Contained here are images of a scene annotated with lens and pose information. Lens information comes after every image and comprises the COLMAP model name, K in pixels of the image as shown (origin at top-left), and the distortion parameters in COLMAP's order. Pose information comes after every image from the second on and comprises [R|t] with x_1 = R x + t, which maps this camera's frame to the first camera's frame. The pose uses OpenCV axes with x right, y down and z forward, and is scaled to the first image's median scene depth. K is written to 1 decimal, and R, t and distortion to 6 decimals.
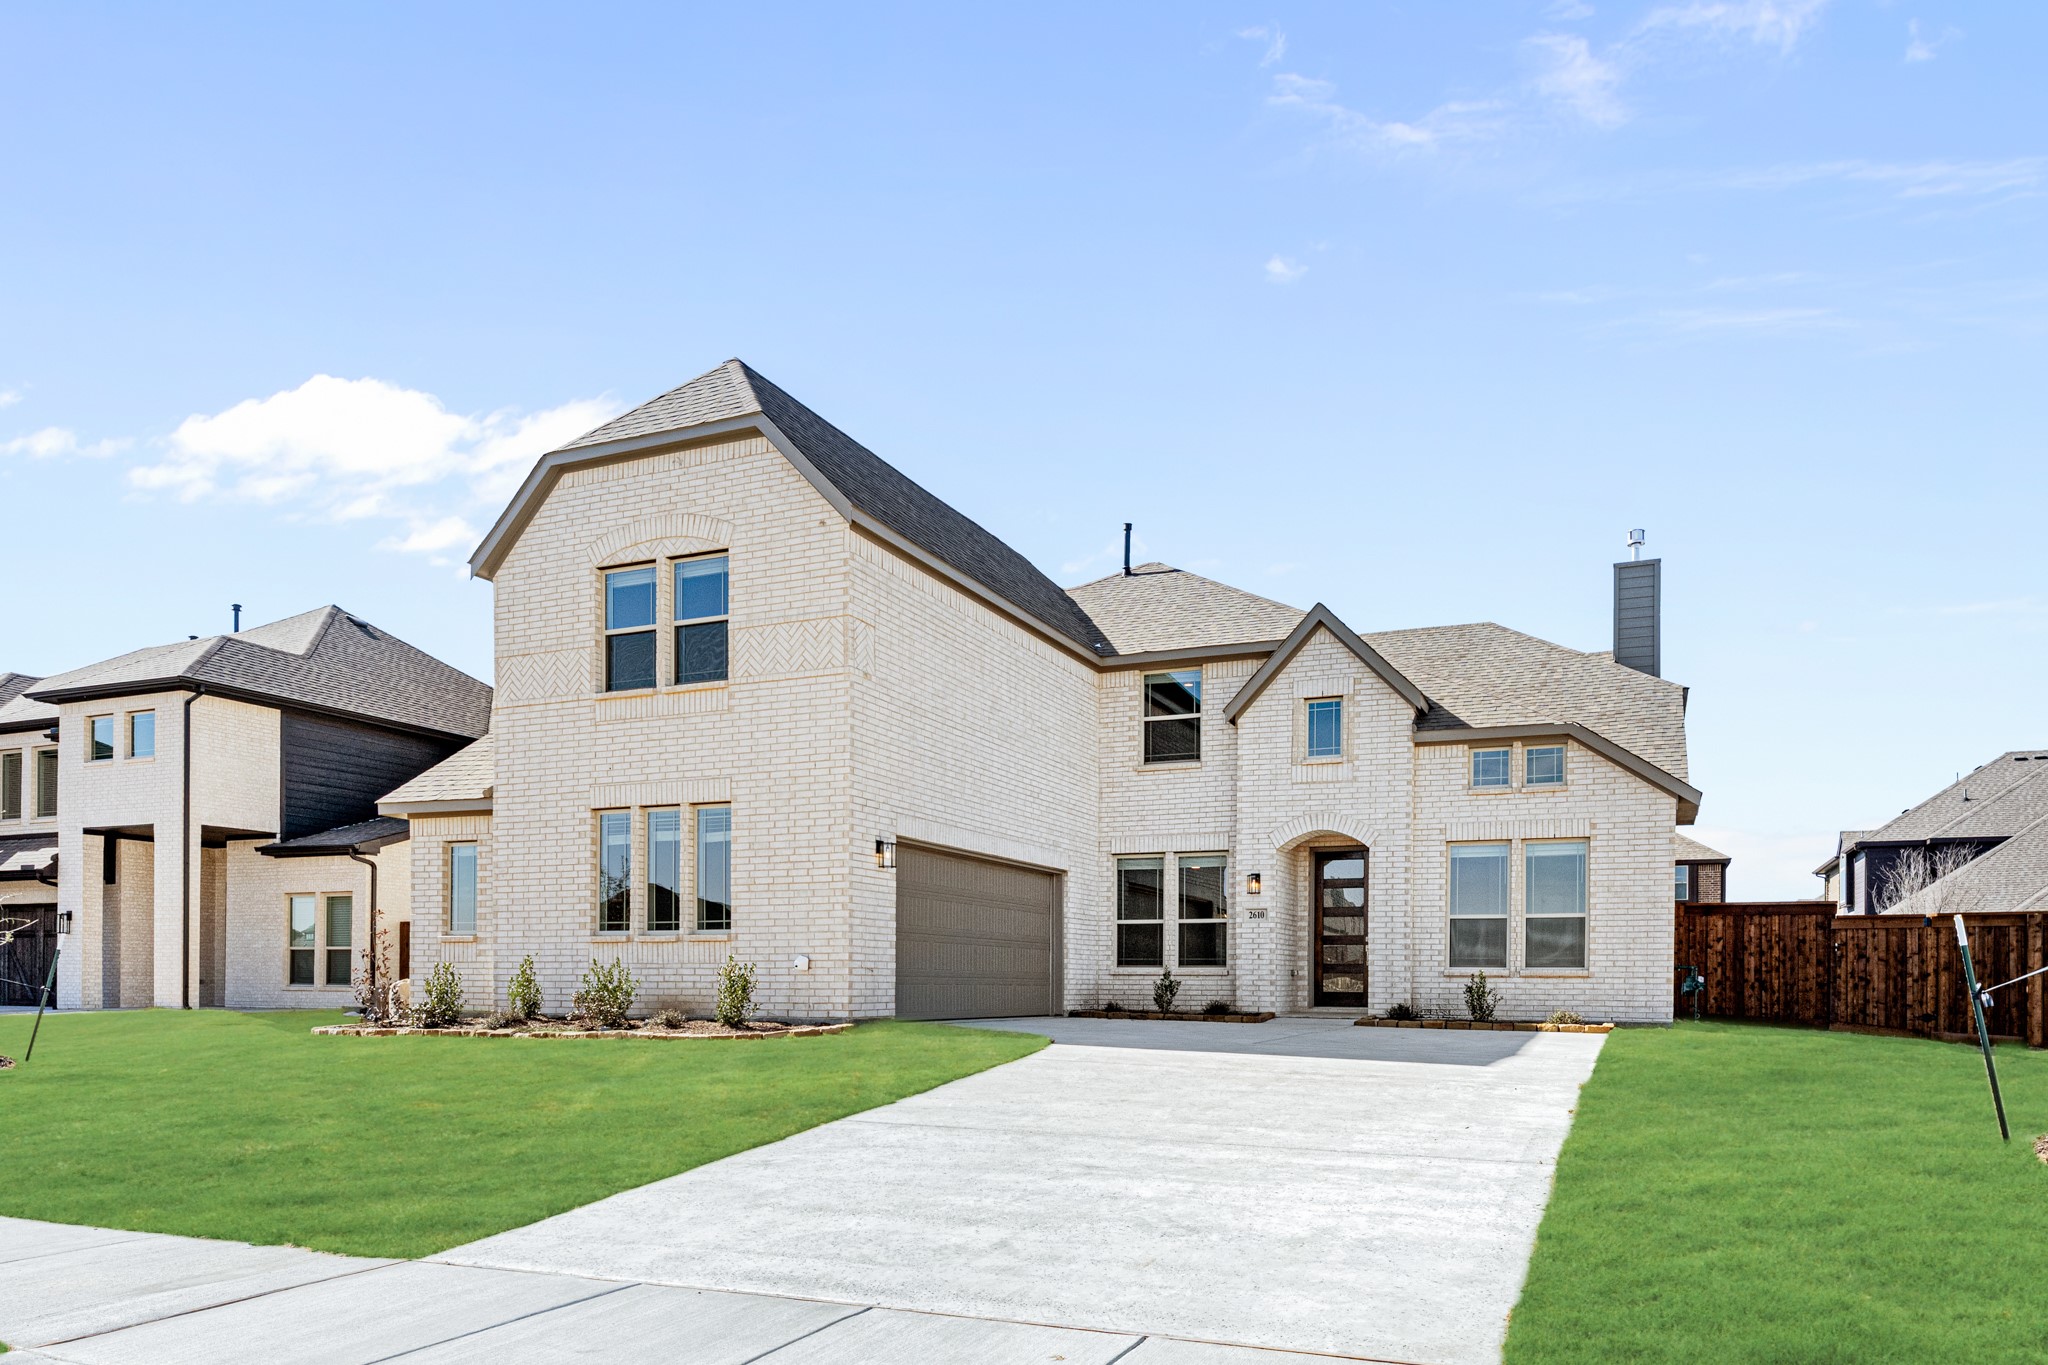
lens RADIAL K [[846.7, 0, 1023.6], [0, 846.7, 639.7], [0, 0, 1]] dist [0.000837, -0.000198]
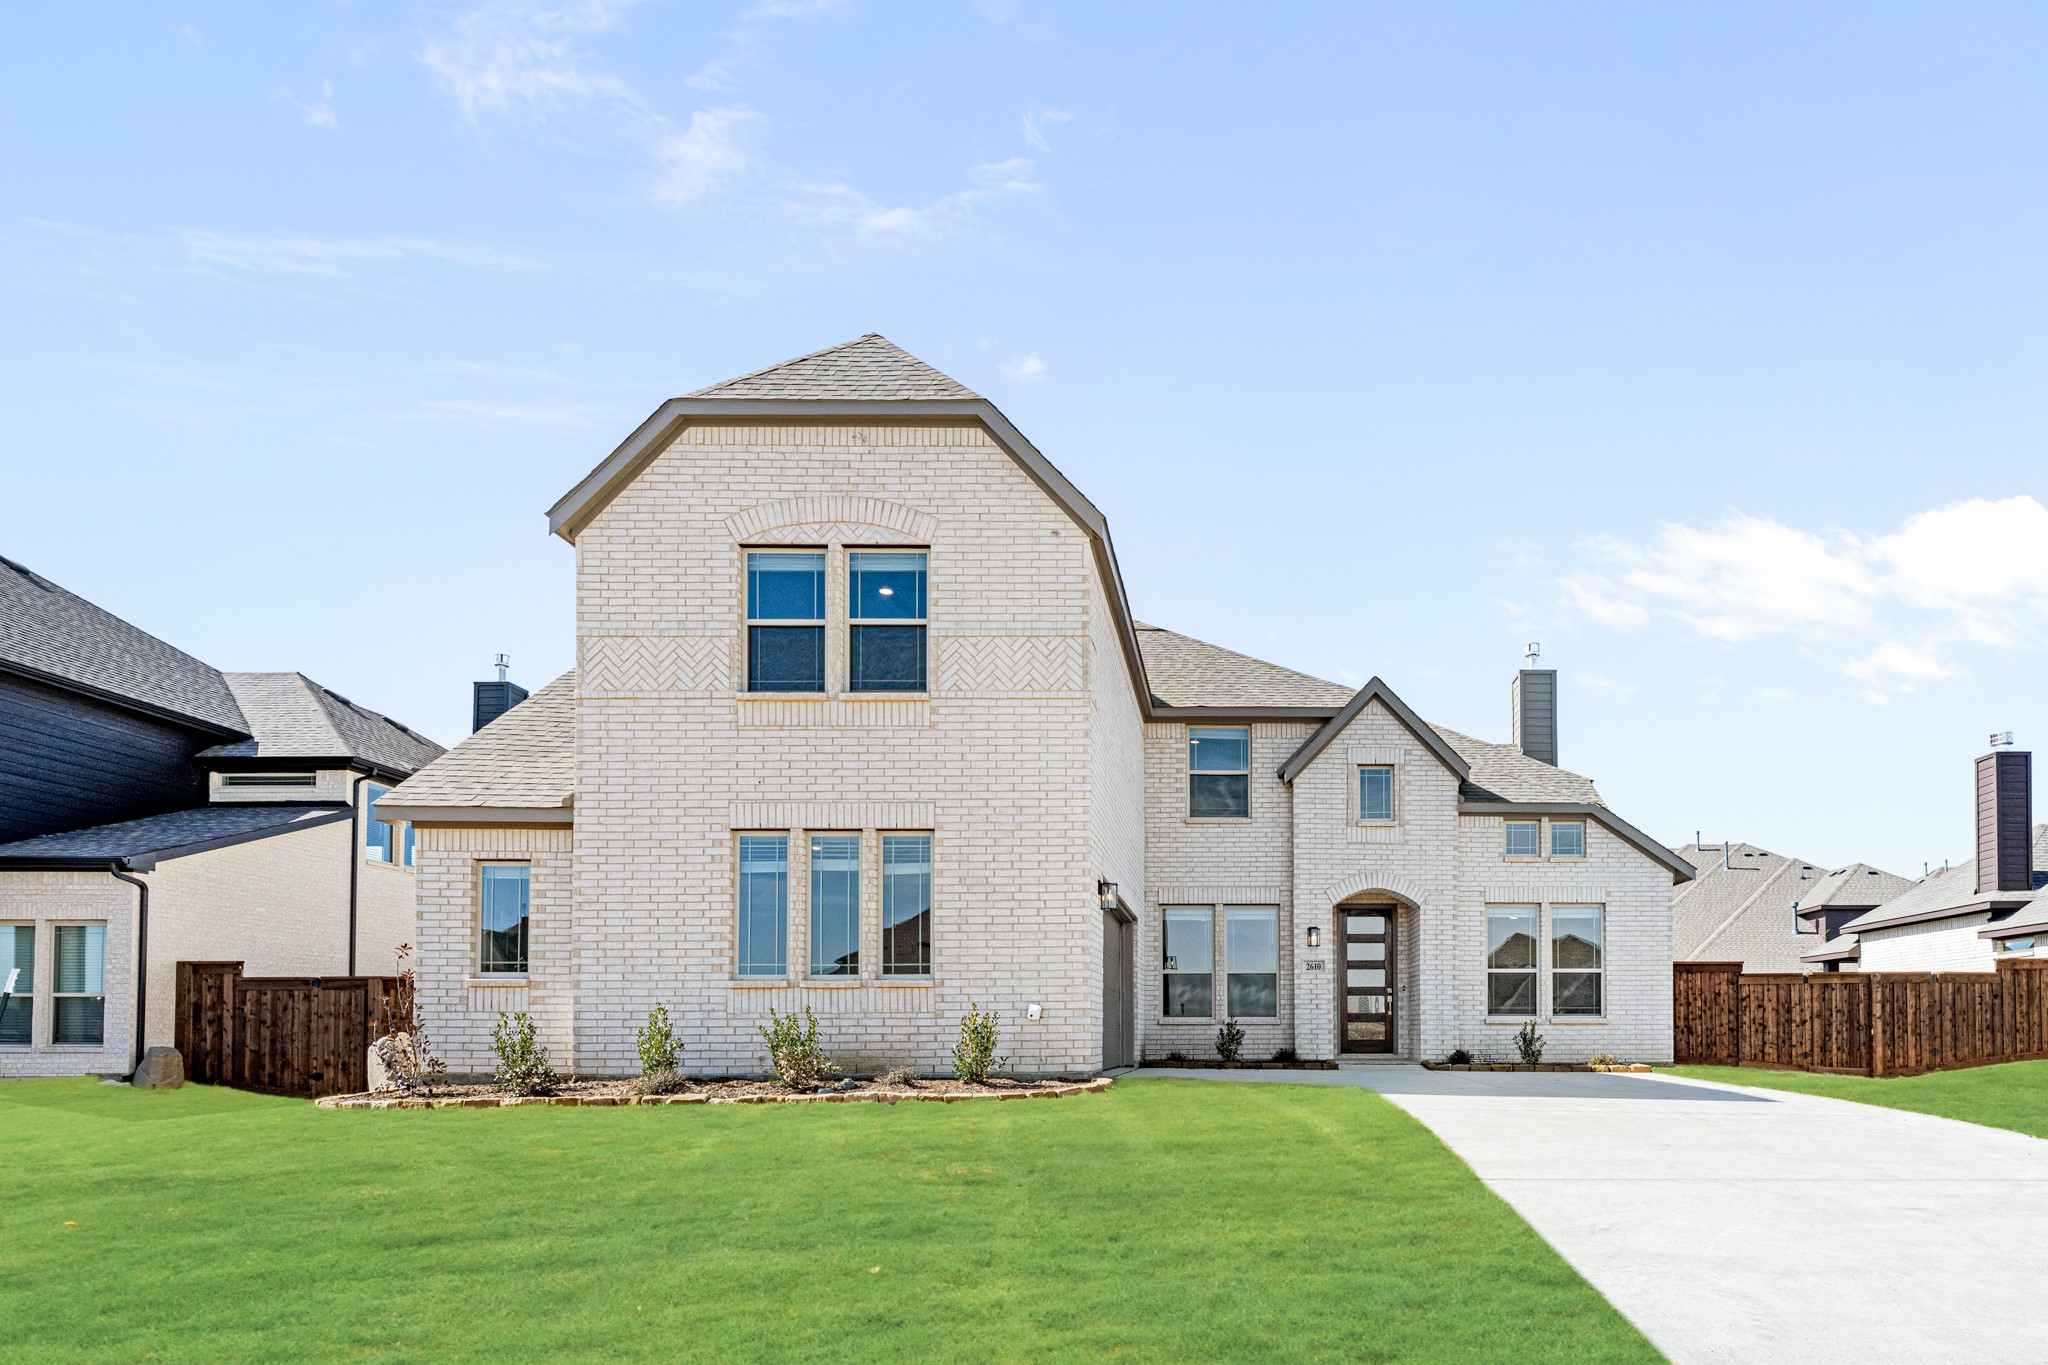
lens RADIAL K [[841.3, 0, 1034.4], [0, 841.3, 689.6], [0, 0, 1]] dist [0.000609, 0.000054]
pose [[0.957295, 0.102660, 0.270272, -0.437108], [-0.101563, 0.994665, -0.018081, 0.044791], [-0.270687, -0.010141, 0.962614, 0.111889]]
